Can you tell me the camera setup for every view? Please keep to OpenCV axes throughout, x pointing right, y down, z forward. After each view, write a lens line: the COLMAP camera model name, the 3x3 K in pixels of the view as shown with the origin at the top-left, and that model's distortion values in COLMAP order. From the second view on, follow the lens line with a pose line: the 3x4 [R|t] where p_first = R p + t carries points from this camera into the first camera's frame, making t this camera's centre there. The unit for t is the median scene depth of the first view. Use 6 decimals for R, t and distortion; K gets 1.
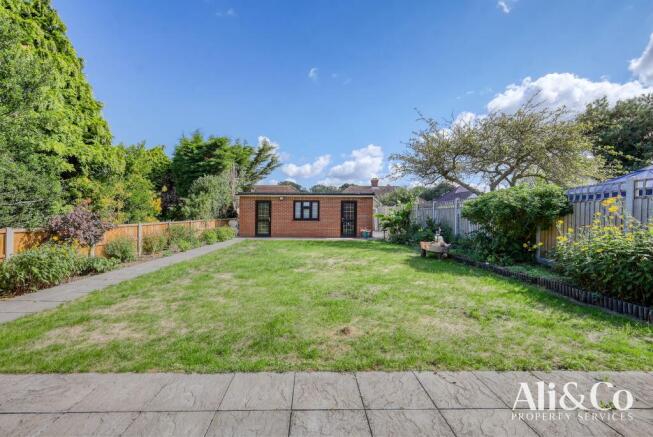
lens RADIAL K [[281.7, 0, 326.5], [0, 281.7, 218.5], [0, 0, 1]] dist [0.018164, -0.008733]
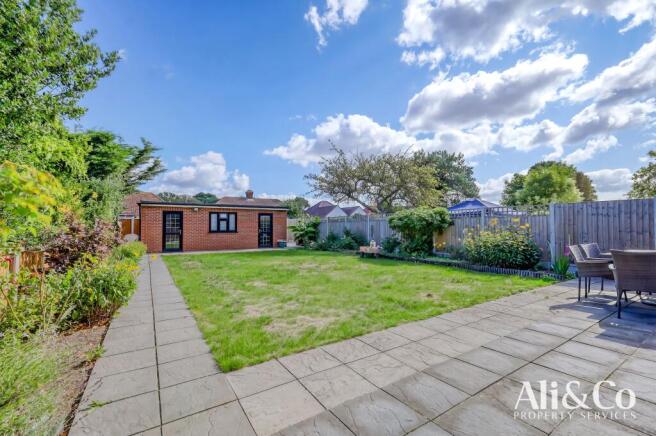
lens RADIAL K [[279.5, 0, 328.2], [0, 279.5, 231.1], [0, 0, 1]] dist [0.023274, 0.000046]
pose [[0.847050, -0.016105, 0.531269, -0.281305], [0.013298, 0.999870, 0.009108, -0.002112], [-0.531347, -0.000650, 0.847154, -0.020894]]
